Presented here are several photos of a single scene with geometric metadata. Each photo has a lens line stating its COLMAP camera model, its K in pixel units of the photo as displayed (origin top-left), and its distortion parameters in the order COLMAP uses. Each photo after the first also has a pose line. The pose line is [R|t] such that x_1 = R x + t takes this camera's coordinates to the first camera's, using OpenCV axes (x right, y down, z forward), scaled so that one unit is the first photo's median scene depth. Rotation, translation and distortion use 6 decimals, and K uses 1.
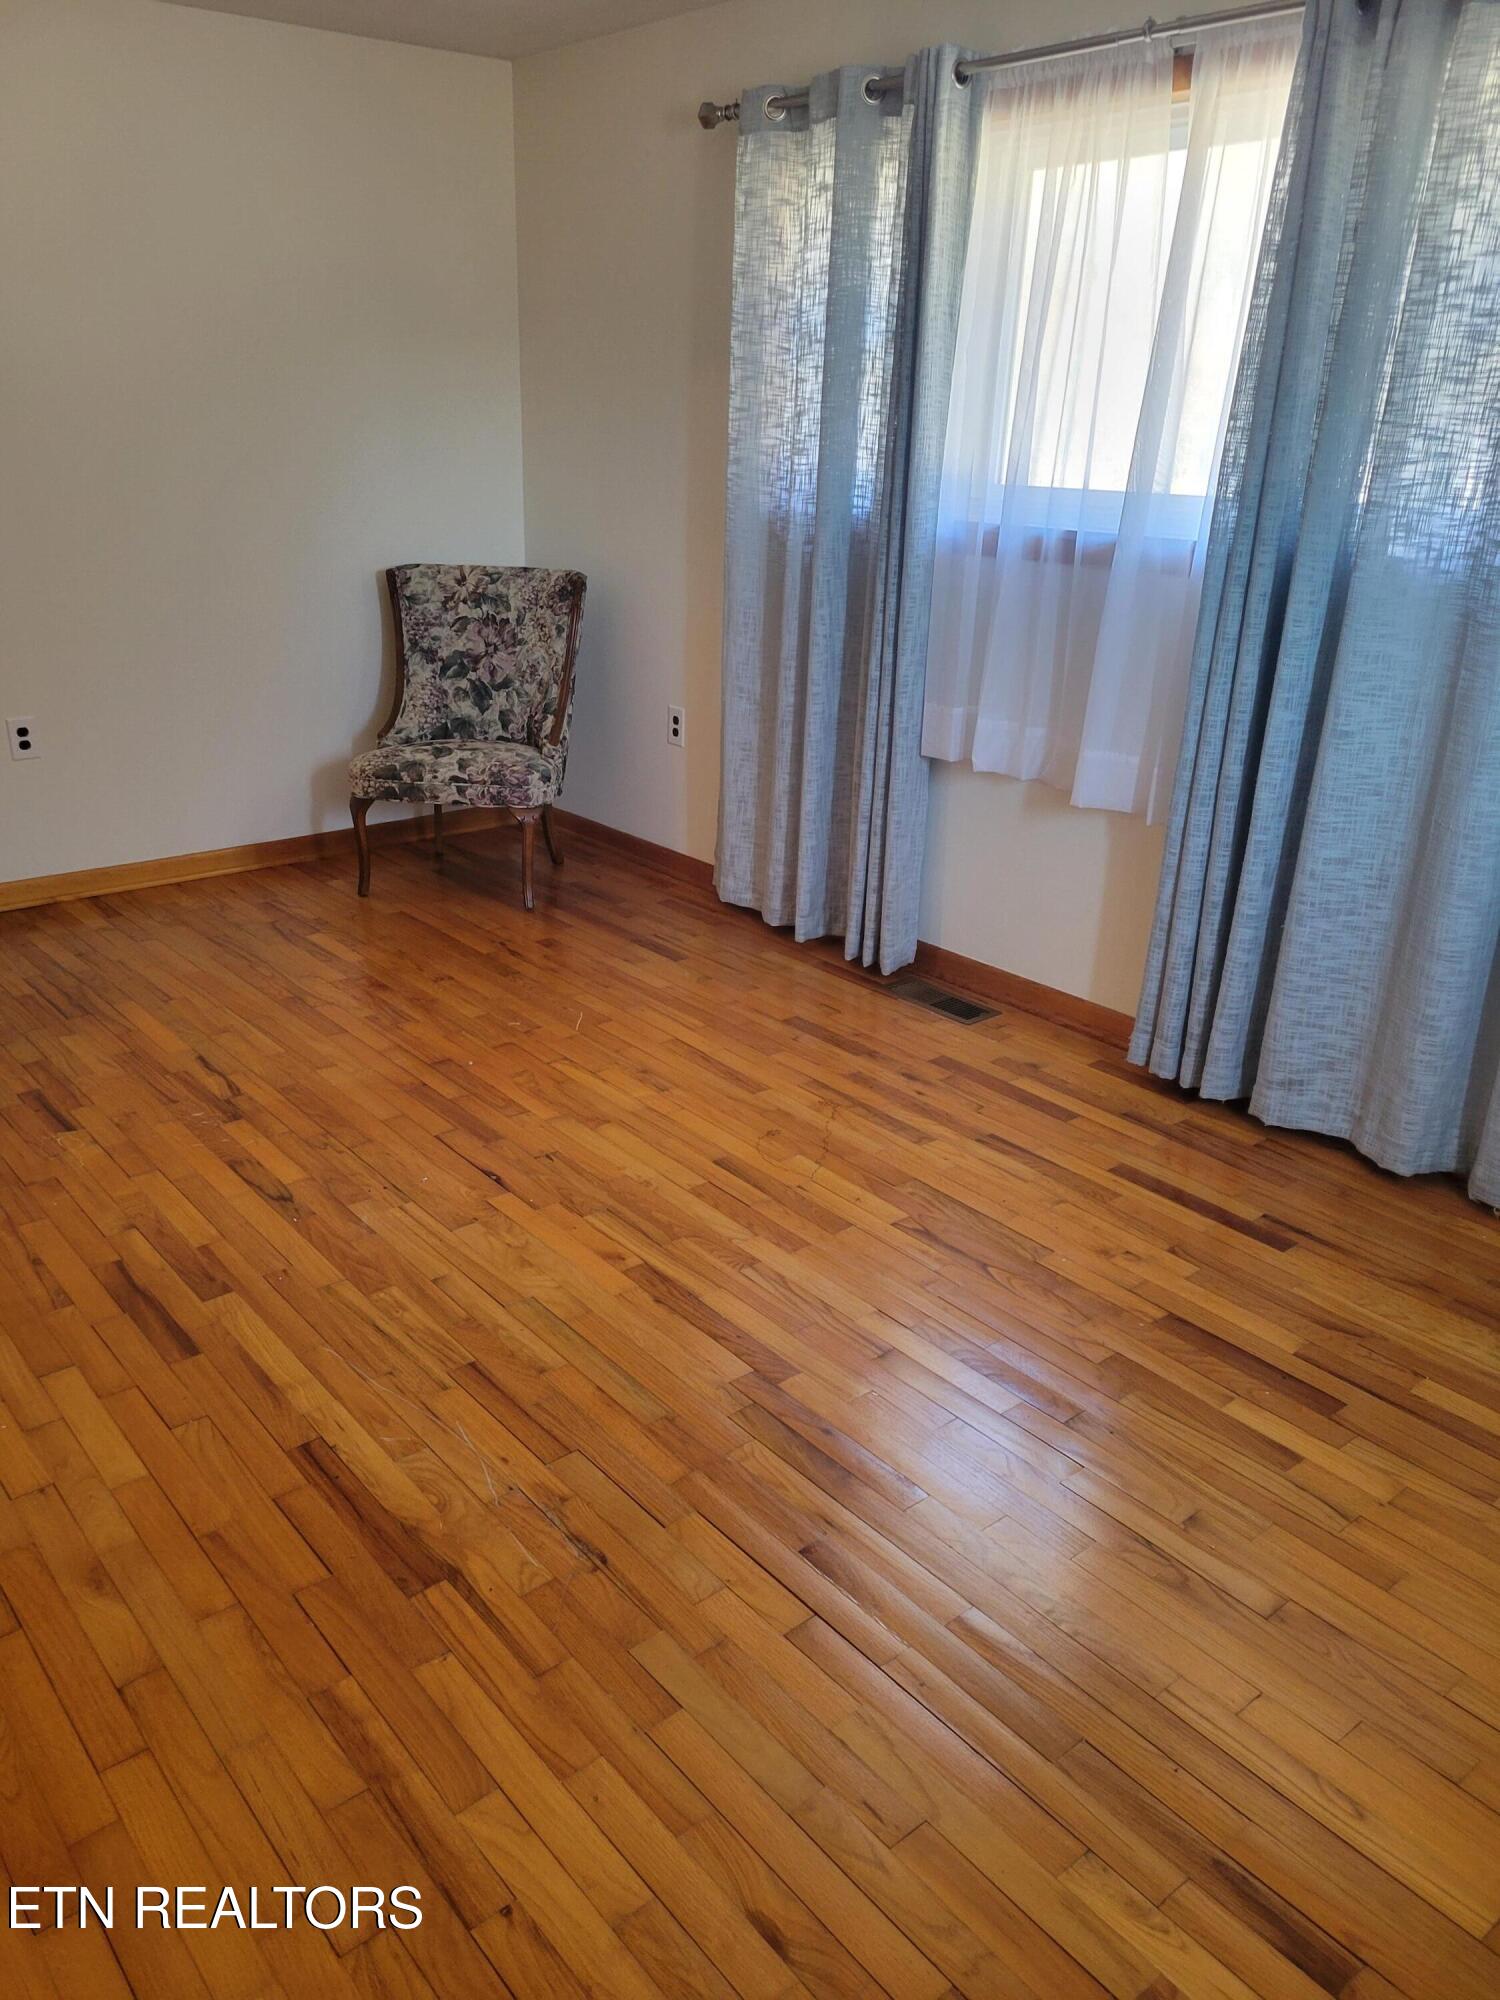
lens RADIAL K [[1523.0, 0, 733.1], [0, 1523.0, 1015.1], [0, 0, 1]] dist [0.026859, -0.004994]
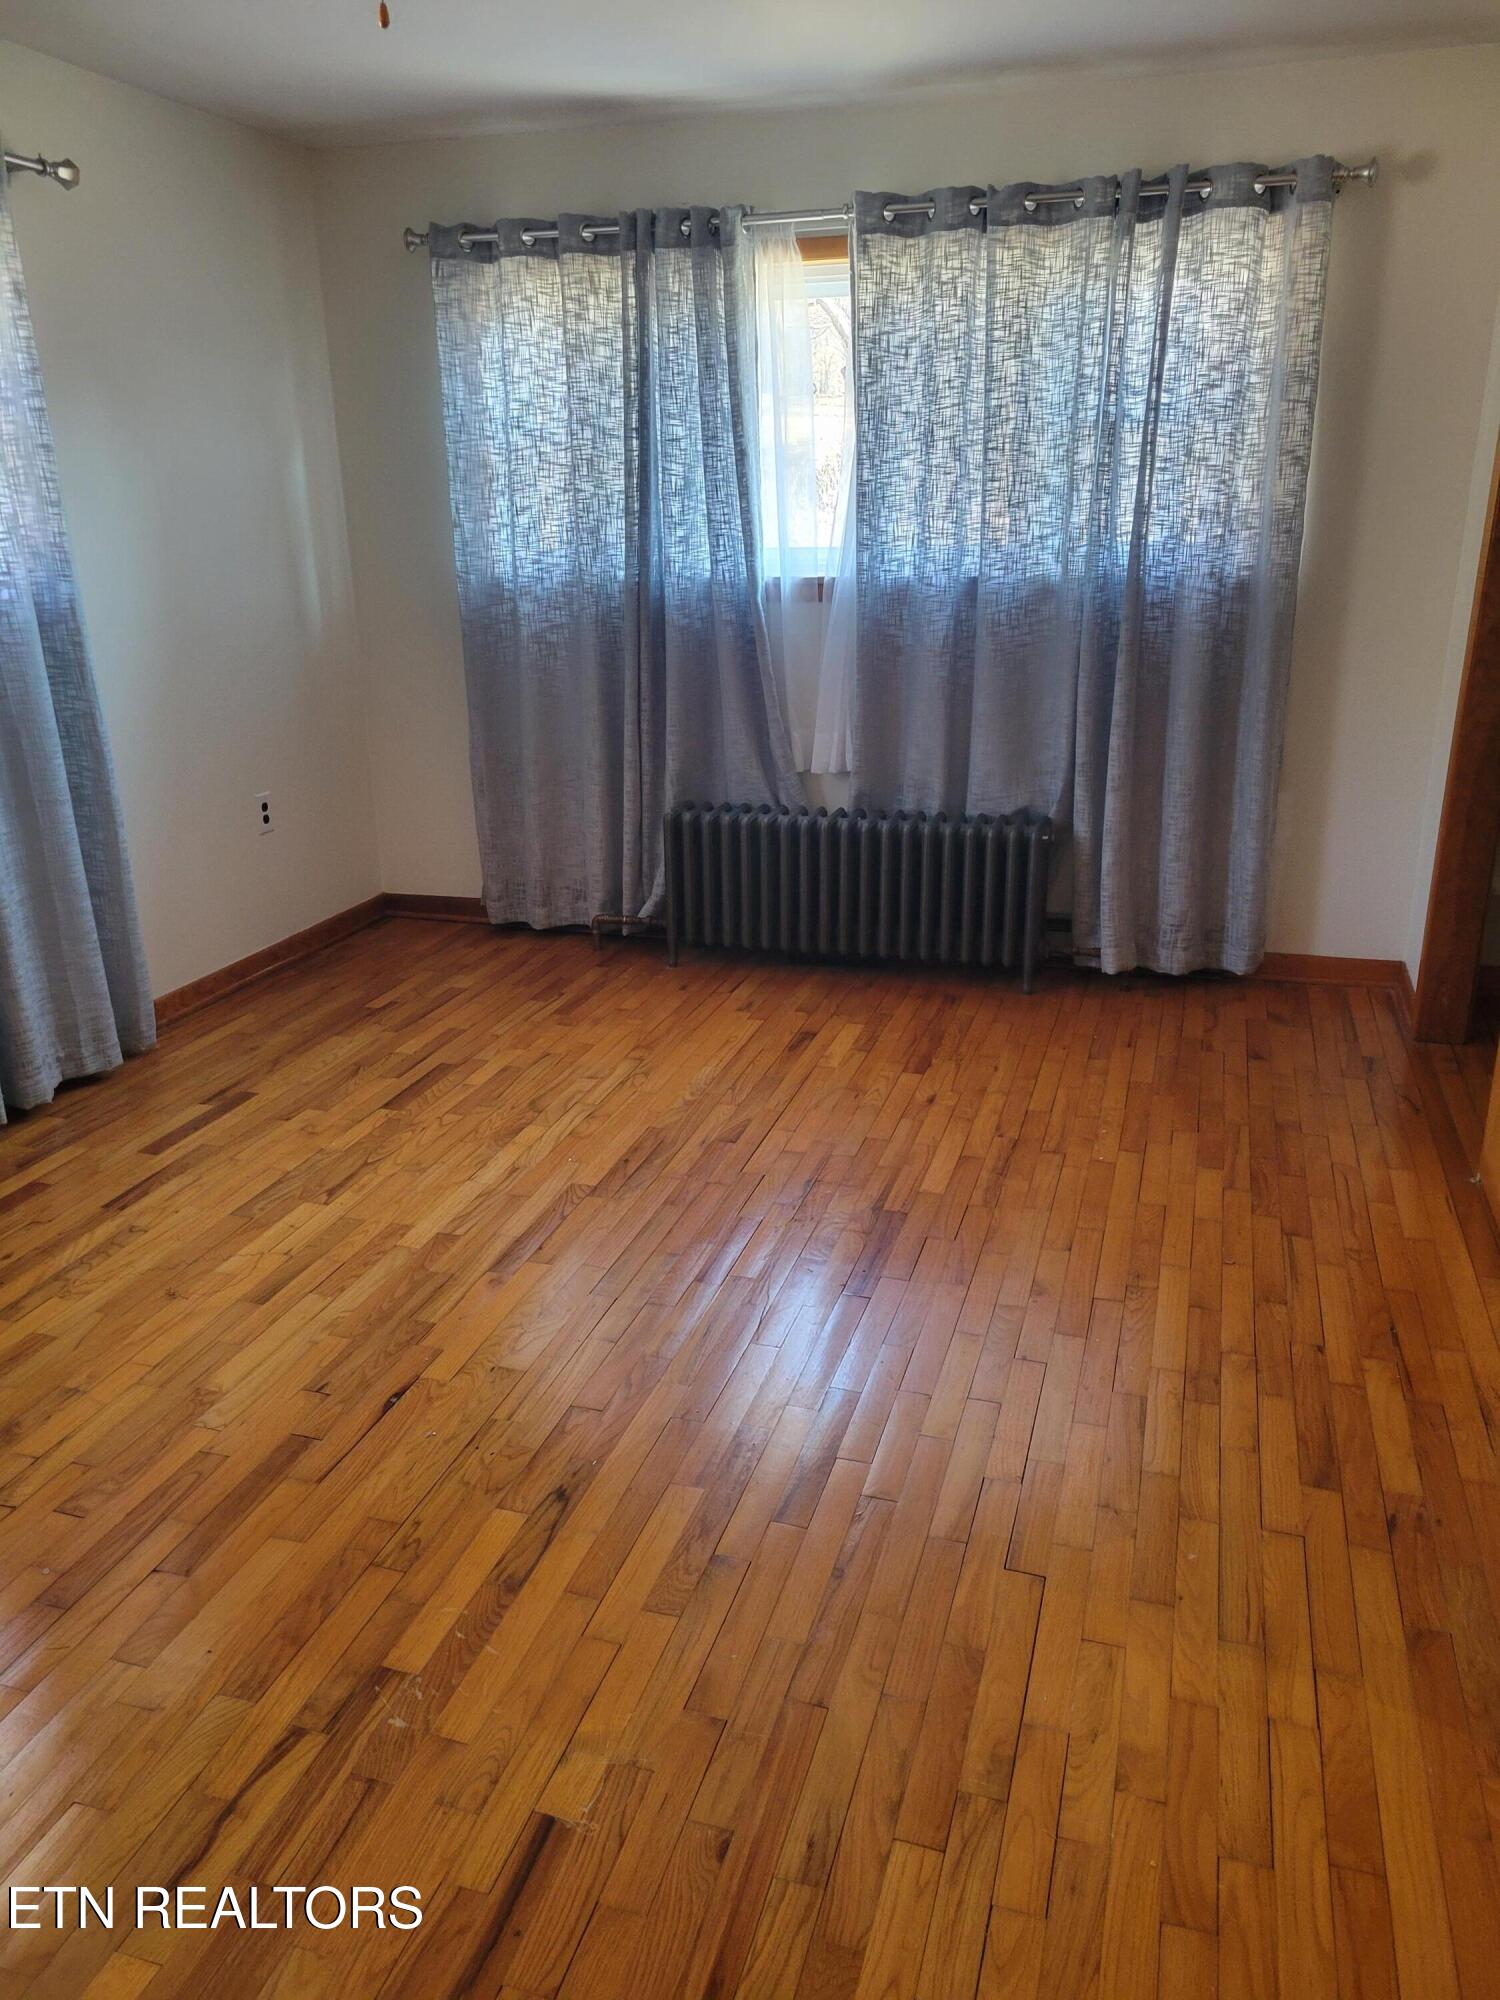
lens RADIAL K [[1523.0, 0, 741.4], [0, 1523.0, 992.7], [0, 0, 1]] dist [0.026859, -0.004994]
pose [[-0.555675, -0.274431, 0.784801, -0.870403], [0.297777, 0.815635, 0.496053, -0.438761], [-0.776244, 0.509340, -0.371509, 1.068633]]
